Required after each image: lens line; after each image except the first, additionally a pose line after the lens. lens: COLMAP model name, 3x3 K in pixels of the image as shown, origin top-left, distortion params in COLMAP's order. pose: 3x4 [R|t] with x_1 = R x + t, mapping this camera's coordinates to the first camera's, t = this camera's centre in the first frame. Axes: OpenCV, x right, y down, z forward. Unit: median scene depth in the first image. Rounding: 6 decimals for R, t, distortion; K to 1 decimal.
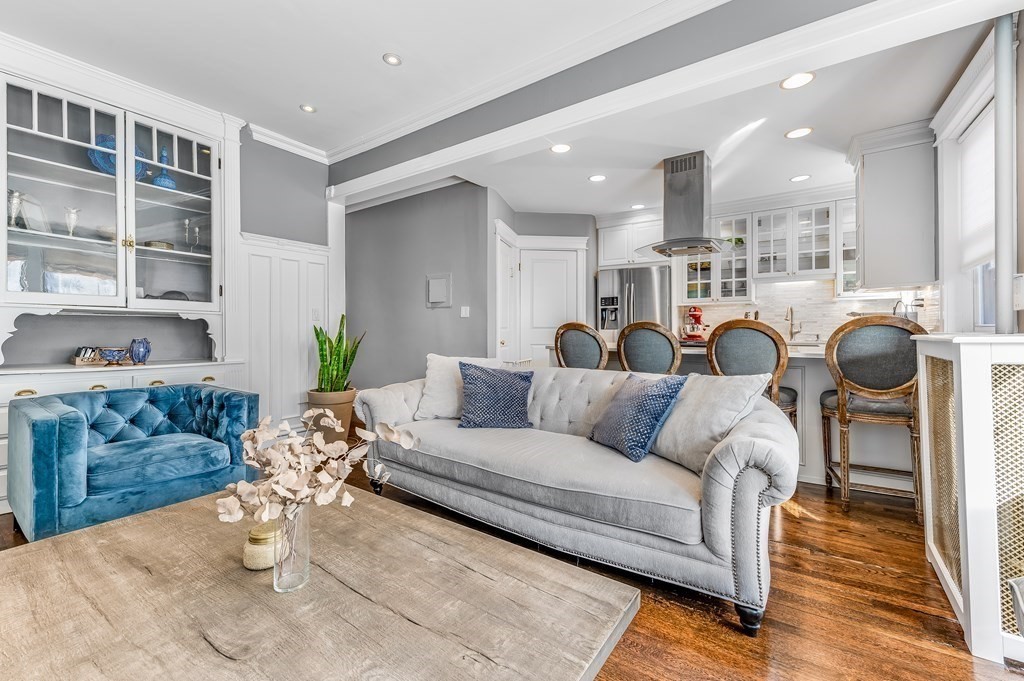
lens RADIAL K [[419.4, 0, 510.8], [0, 419.4, 329.0], [0, 0, 1]] dist [0.001781, 0.000264]
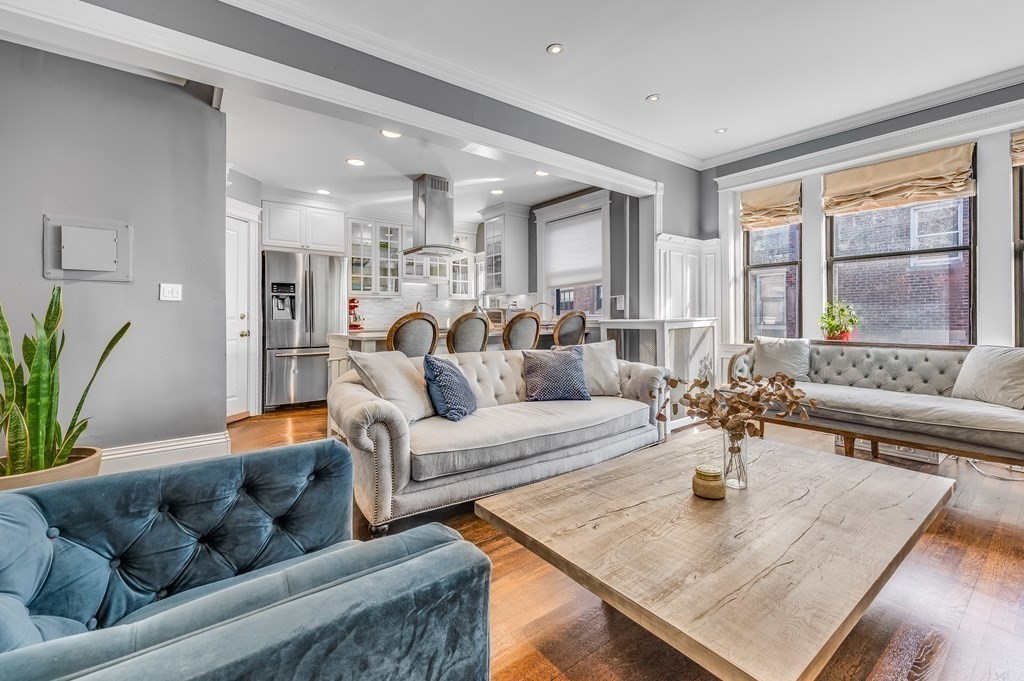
lens RADIAL K [[429.1, 0, 512.9], [0, 429.1, 314.9], [0, 0, 1]] dist [-0.005748, -0.000115]
pose [[0.302232, 0.006135, 0.953215, -0.855429], [0.006147, 0.999946, -0.008385, 0.002100], [-0.953214, 0.008394, 0.302178, 0.494565]]
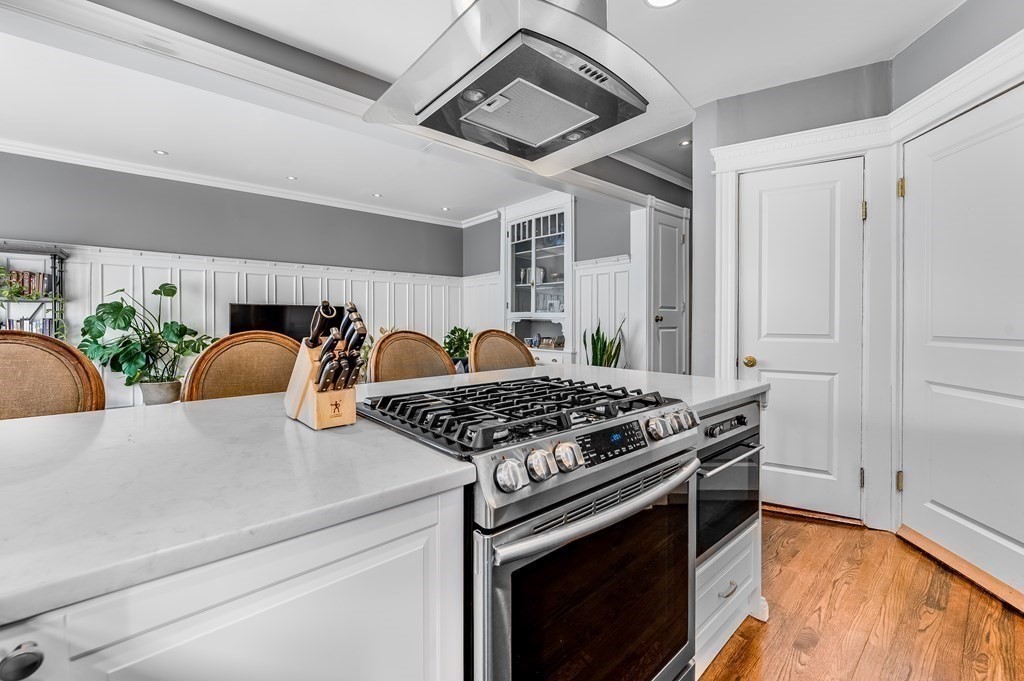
lens RADIAL K [[413.6, 0, 510.0], [0, 413.6, 328.5], [0, 0, 1]] dist [0.003124, 0.000195]
pose [[-0.251178, 0.015366, -0.967819, 0.900493], [0.002446, 0.999881, 0.015241, -0.028389], [0.967938, 0.001461, -0.251186, 1.305023]]
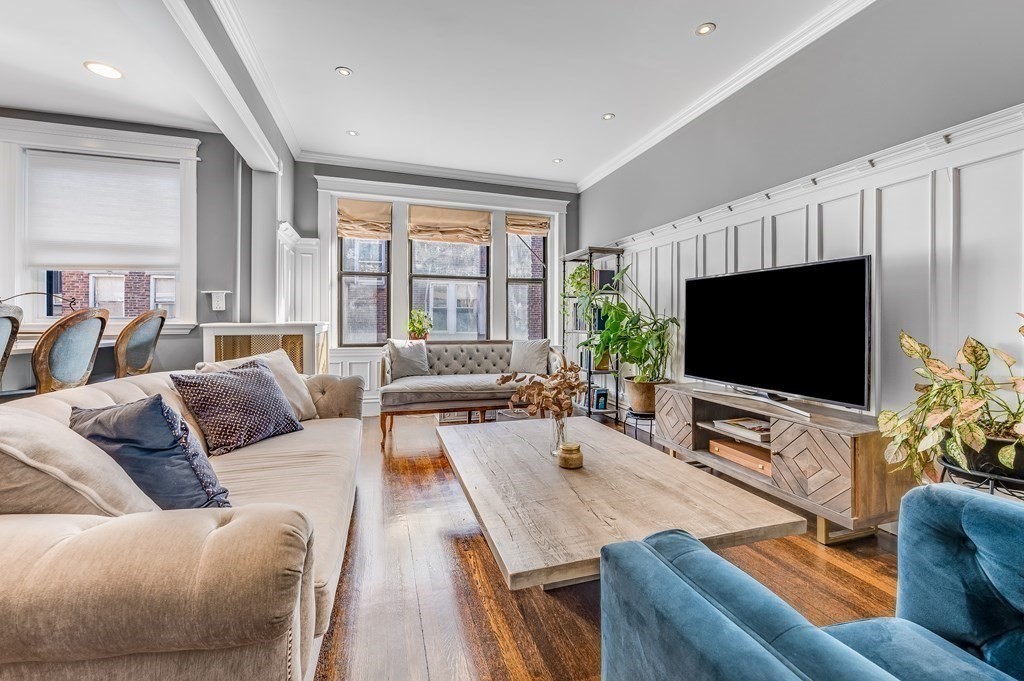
lens RADIAL K [[427.2, 0, 512.1], [0, 427.2, 323.8], [0, 0, 1]] dist [-0.009795, -0.000145]
pose [[-0.793944, -0.002016, 0.607987, -0.583167], [-0.001383, 0.999998, 0.001511, 0.007016], [-0.607989, 0.000359, -0.793945, 1.016443]]
